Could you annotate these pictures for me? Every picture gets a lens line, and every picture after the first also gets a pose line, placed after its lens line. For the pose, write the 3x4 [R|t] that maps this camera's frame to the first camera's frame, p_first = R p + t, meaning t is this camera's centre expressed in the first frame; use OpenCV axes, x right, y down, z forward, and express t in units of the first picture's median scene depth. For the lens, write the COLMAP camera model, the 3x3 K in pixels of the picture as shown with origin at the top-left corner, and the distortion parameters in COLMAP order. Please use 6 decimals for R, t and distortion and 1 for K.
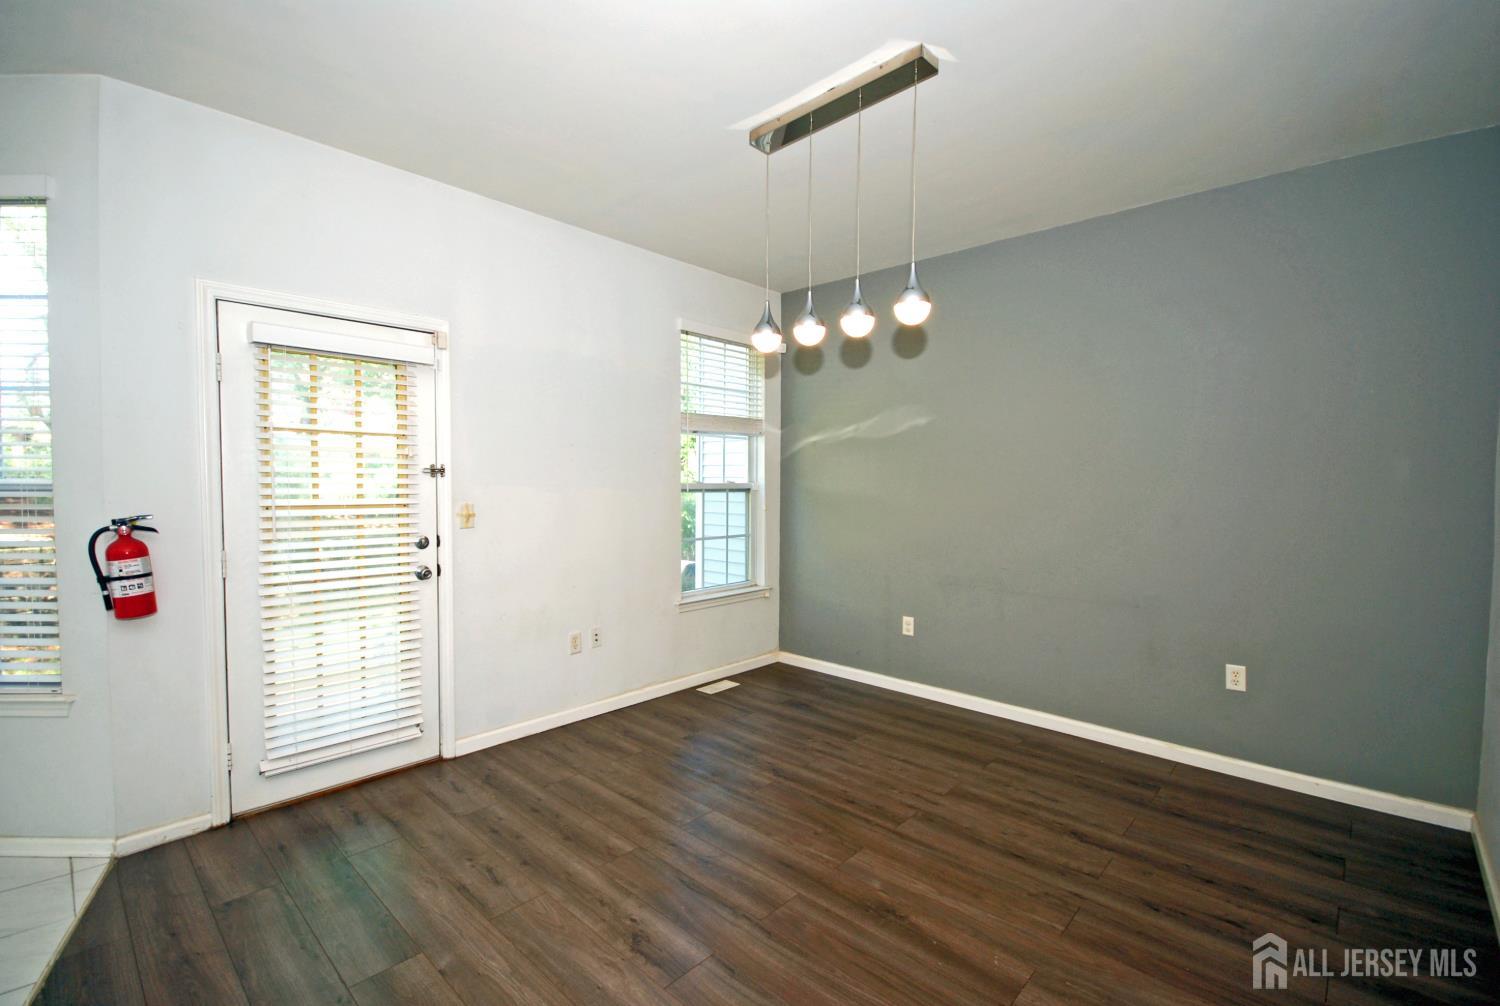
lens RADIAL K [[672.9, 0, 745.2], [0, 672.9, 509.2], [0, 0, 1]] dist [0.000386, 0.000005]
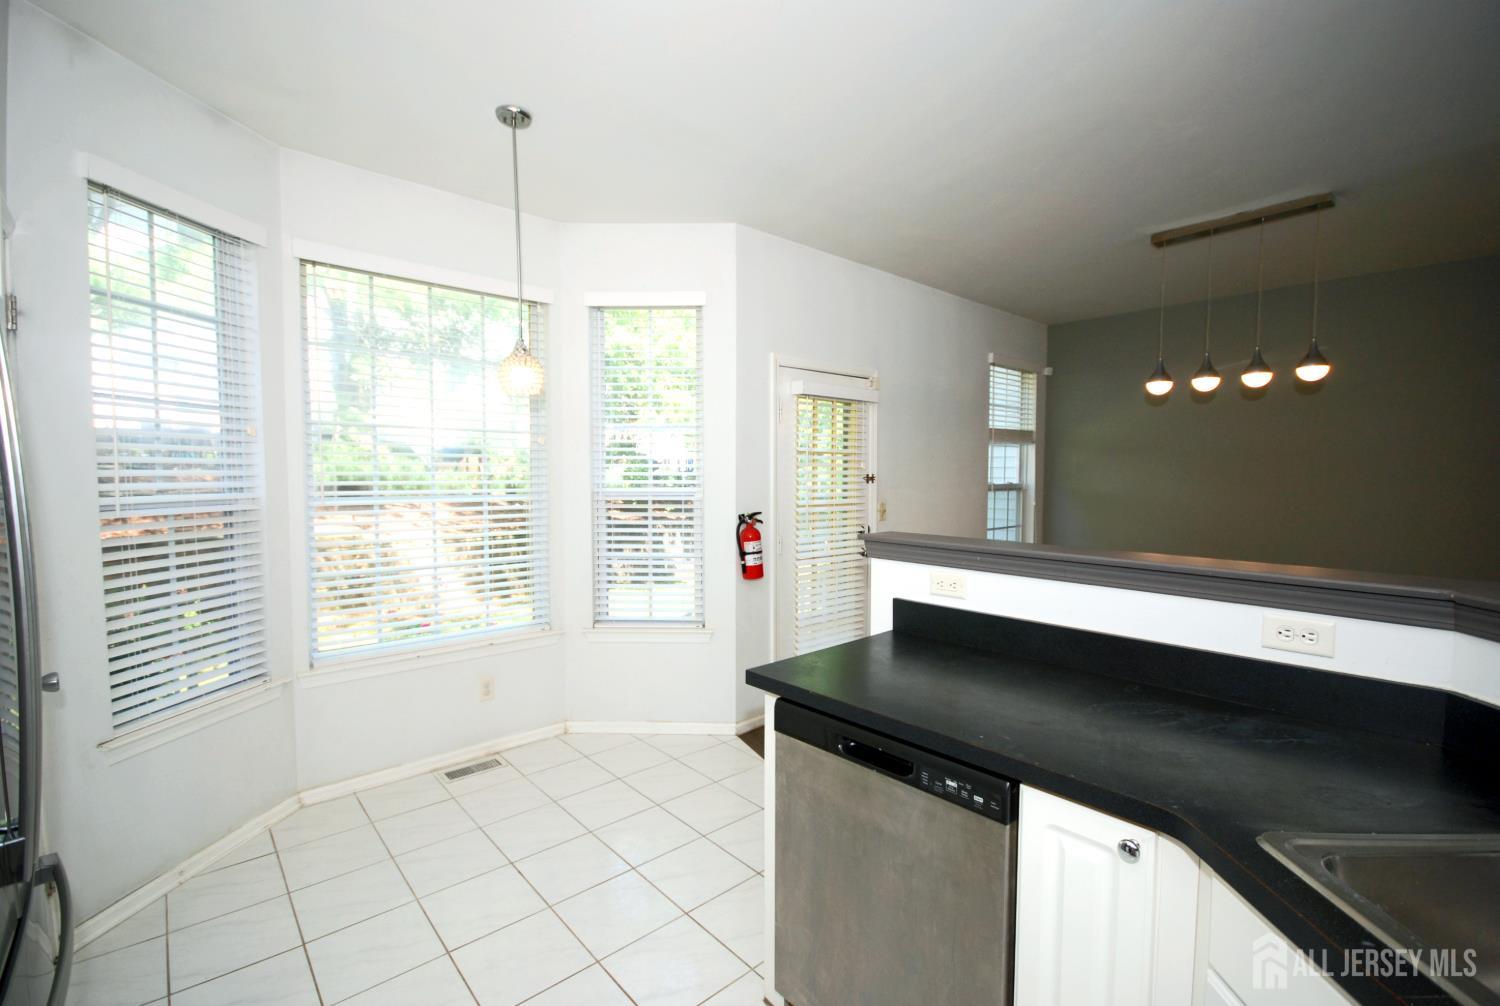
lens RADIAL K [[662.6, 0, 749.9], [0, 662.6, 510.4], [0, 0, 1]] dist [-0.002142, -0.000133]
pose [[0.996377, 0.005172, -0.084883, -0.571748], [-0.003501, 0.999797, 0.019826, -0.017573], [0.084969, -0.019457, 0.996194, -0.356223]]
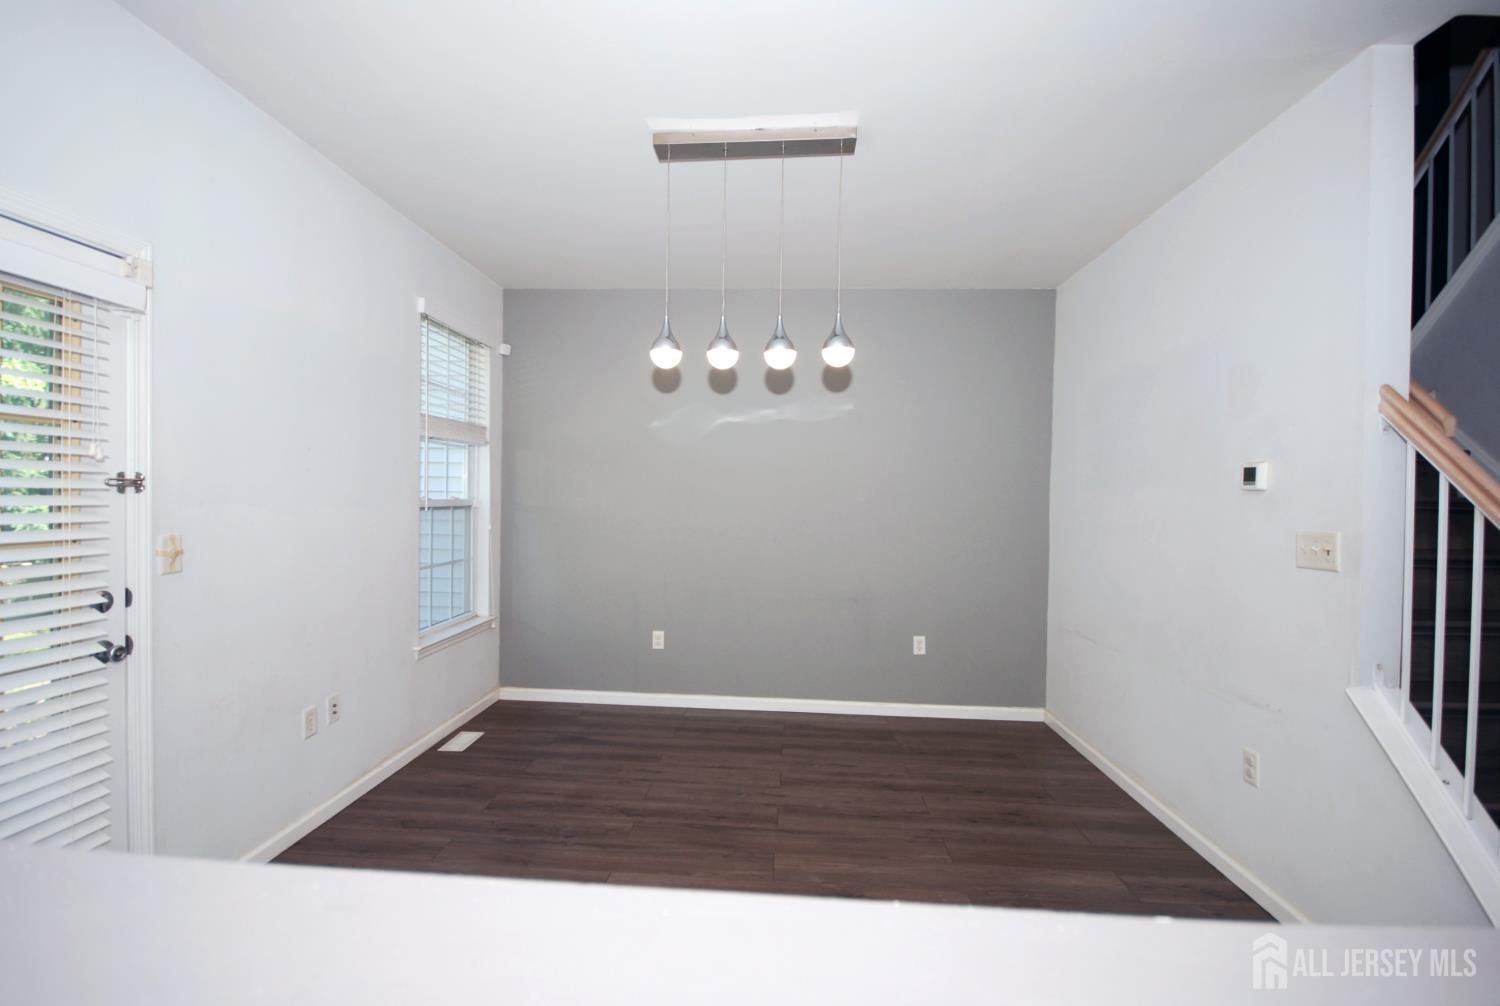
lens RADIAL K [[662.6, 0, 749.9], [0, 662.6, 510.4], [0, 0, 1]] dist [-0.002142, -0.000133]
pose [[0.766162, -0.003855, 0.642636, -0.401316], [0.011740, 0.999899, -0.007999, -0.020070], [-0.642540, 0.013673, 0.766130, 0.172566]]
